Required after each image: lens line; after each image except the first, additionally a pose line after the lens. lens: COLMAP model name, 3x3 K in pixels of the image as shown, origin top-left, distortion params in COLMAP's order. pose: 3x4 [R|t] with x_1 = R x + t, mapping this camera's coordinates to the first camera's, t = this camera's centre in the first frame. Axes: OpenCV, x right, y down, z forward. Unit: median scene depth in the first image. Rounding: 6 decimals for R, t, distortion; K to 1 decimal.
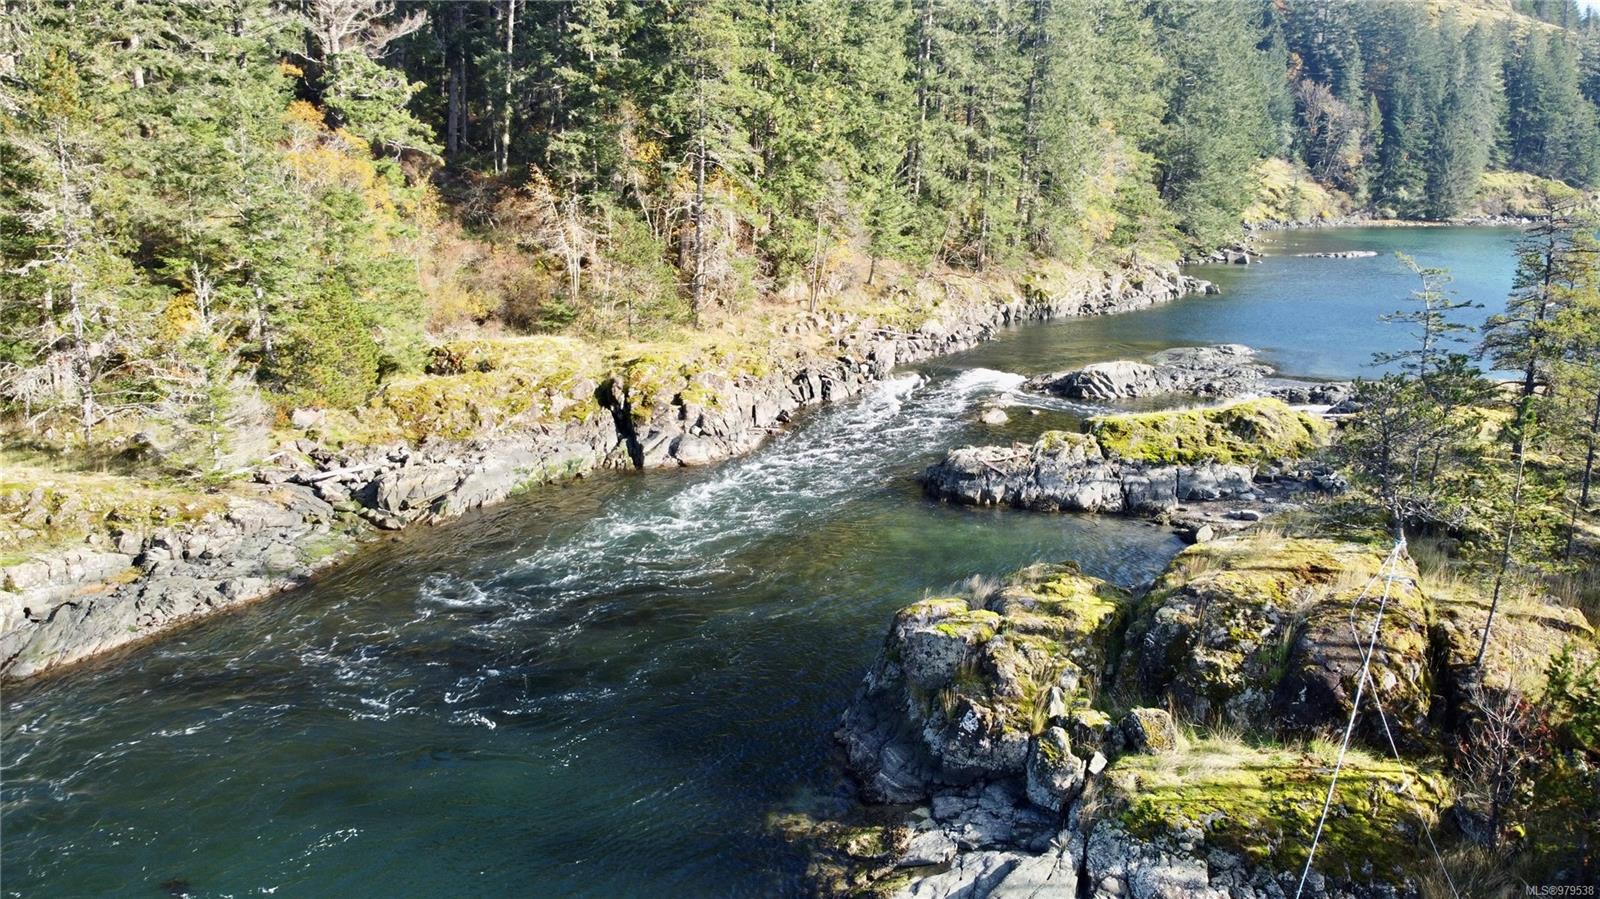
lens RADIAL K [[1199.7, 0, 803.7], [0, 1199.7, 449.2], [0, 0, 1]] dist [0.005668, -0.018360]
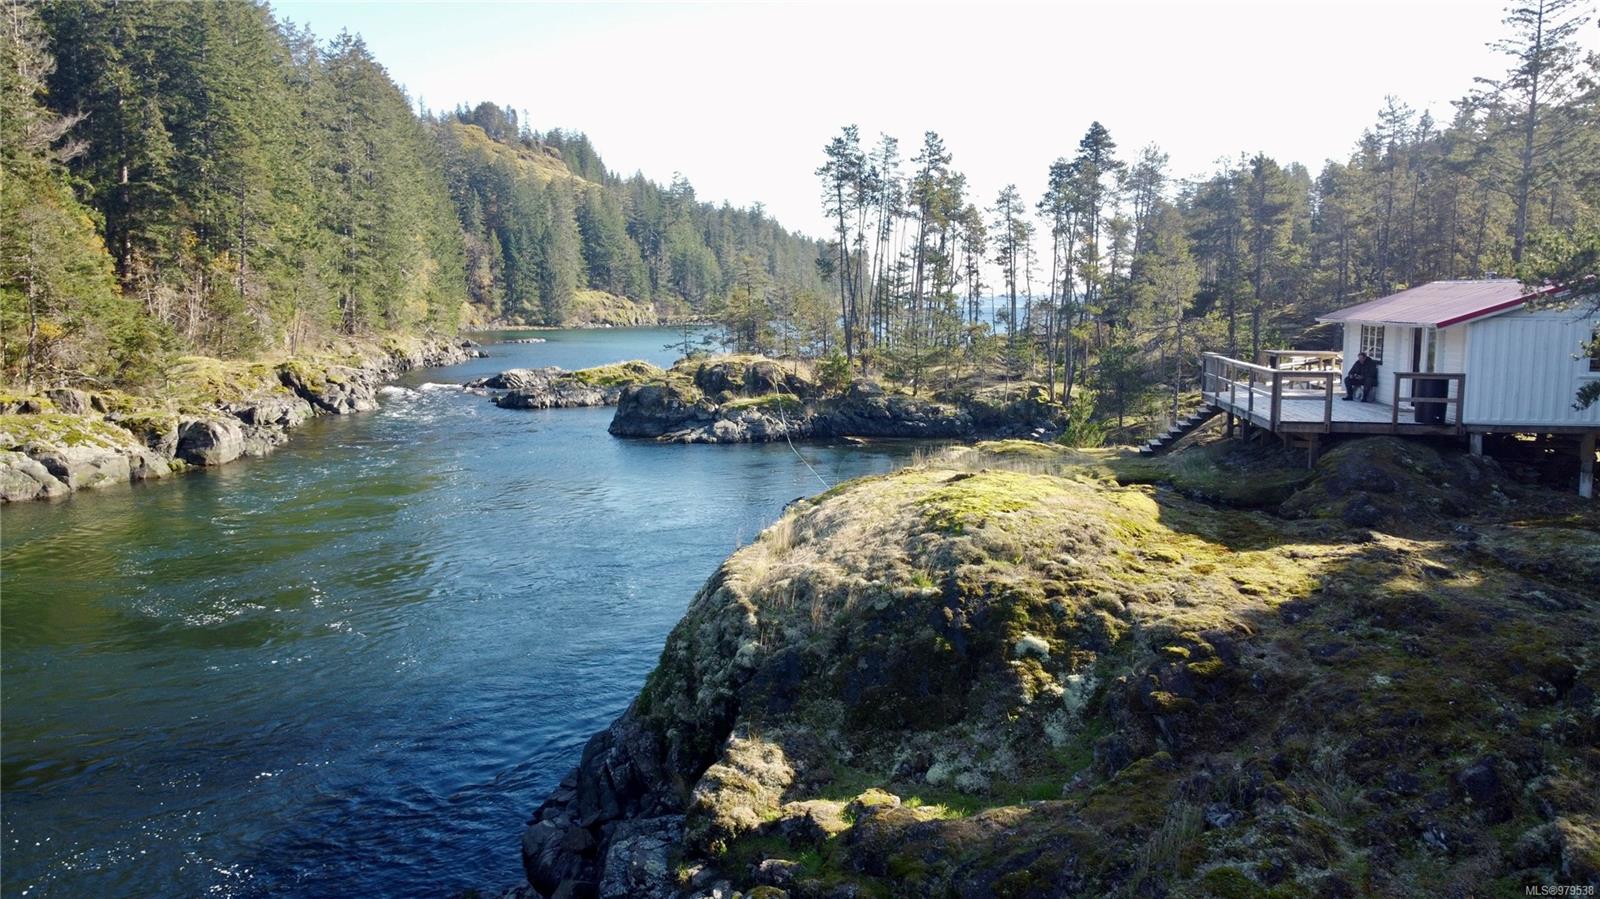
lens RADIAL K [[1199.7, 0, 797.1], [0, 1199.7, 448.2], [0, 0, 1]] dist [0.005668, -0.018360]
pose [[0.746703, -0.084191, 0.659808, -0.143729], [0.154866, 0.986702, -0.049359, 0.045786], [-0.646878, 0.139039, 0.749811, -0.130888]]
